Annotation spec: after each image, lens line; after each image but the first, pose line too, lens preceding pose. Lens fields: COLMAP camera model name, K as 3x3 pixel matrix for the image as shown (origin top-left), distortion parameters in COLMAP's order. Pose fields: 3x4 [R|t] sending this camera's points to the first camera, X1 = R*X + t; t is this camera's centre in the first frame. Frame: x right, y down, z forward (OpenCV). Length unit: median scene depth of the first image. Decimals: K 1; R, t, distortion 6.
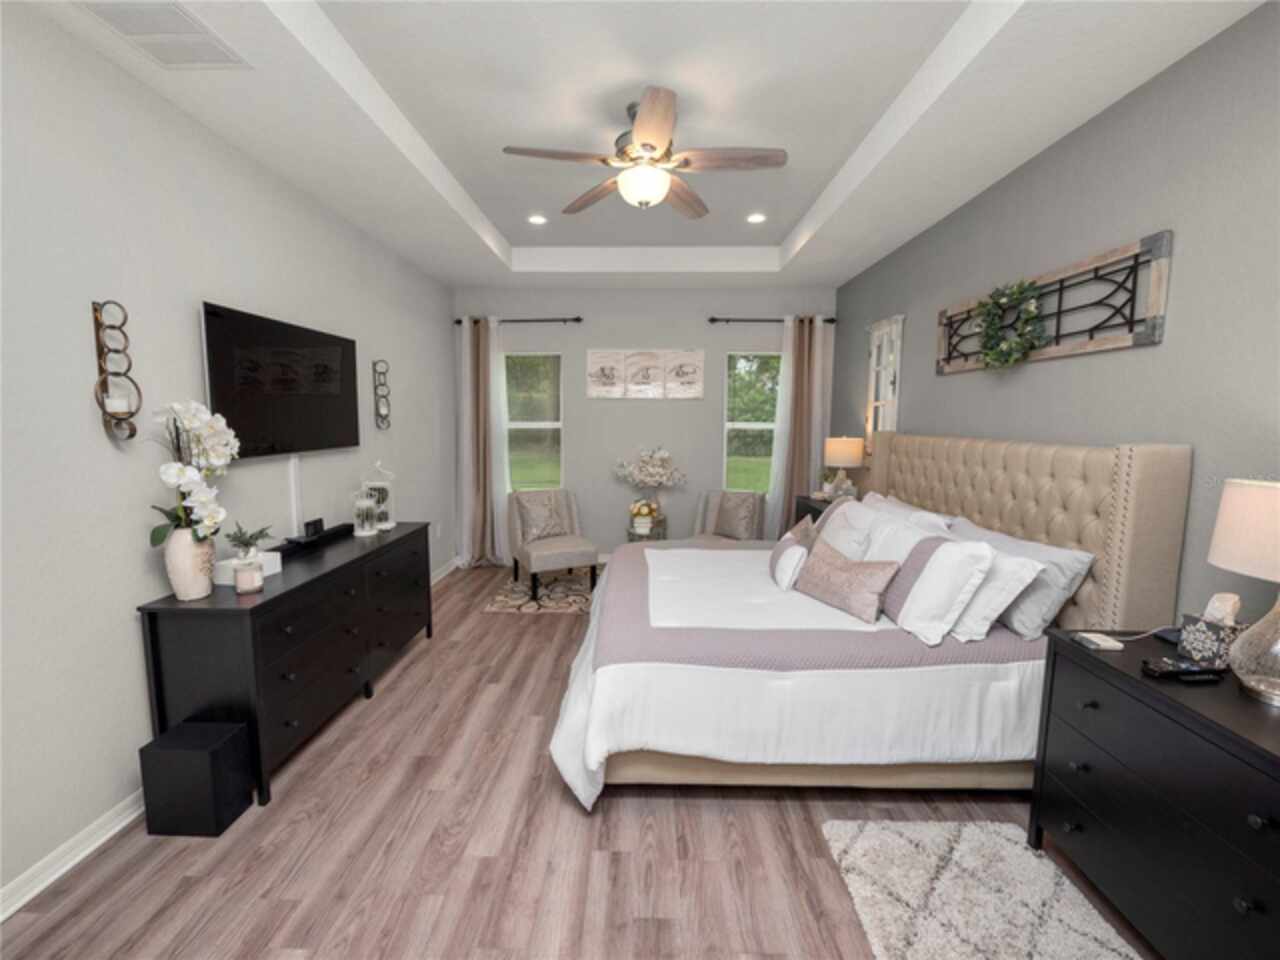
lens RADIAL K [[538.2, 0, 634.1], [0, 538.2, 477.9], [0, 0, 1]] dist [-0.007921, 0.001843]
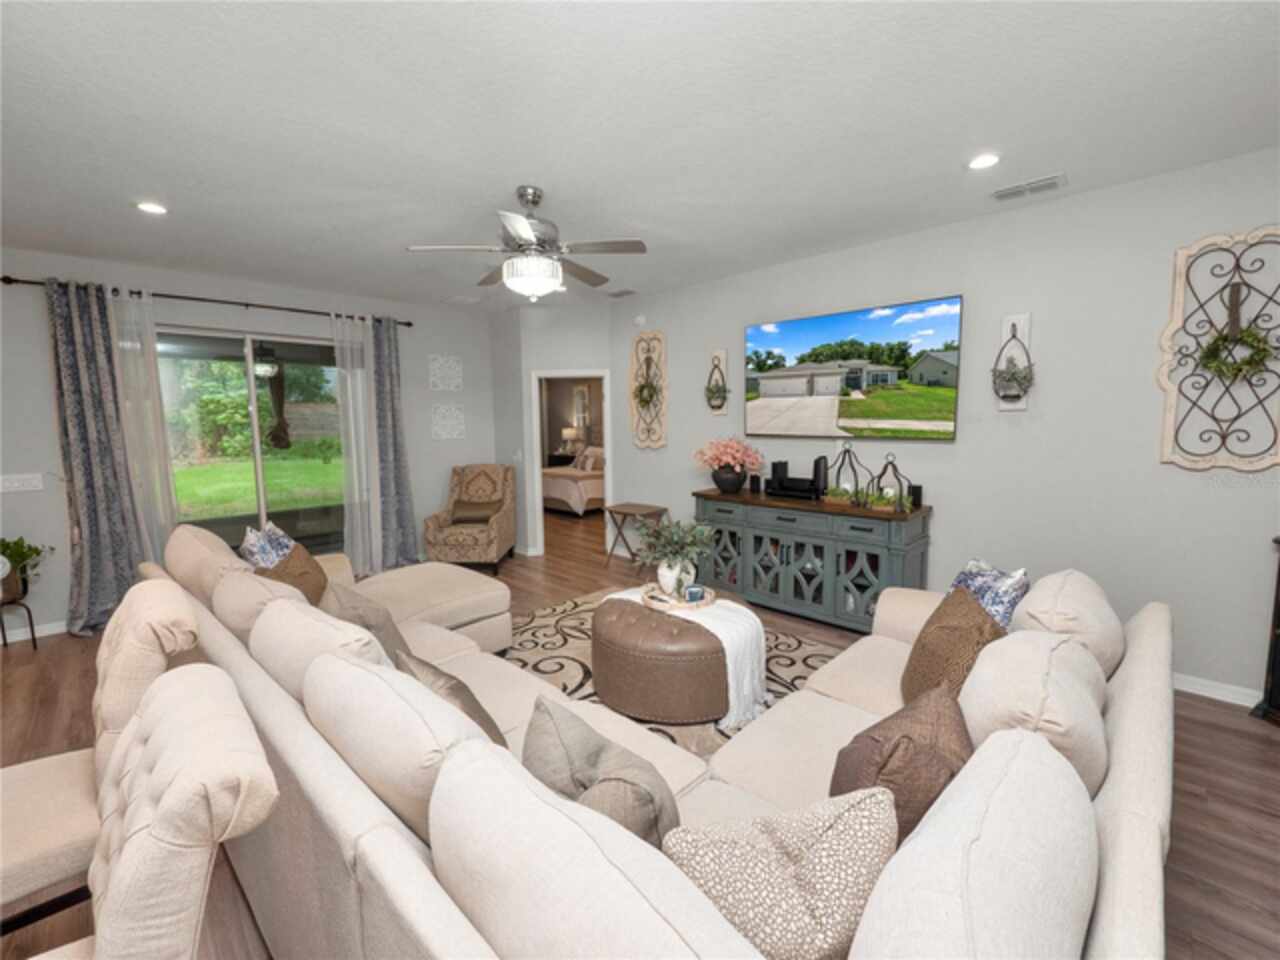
lens RADIAL K [[538.2, 0, 637.1], [0, 538.2, 471.8], [0, 0, 1]] dist [-0.007921, 0.001843]
pose [[0.685810, -0.083597, 0.722964, -1.774640], [0.101016, 0.994700, 0.019194, 0.161156], [-0.720736, 0.059868, 0.690619, -1.406001]]
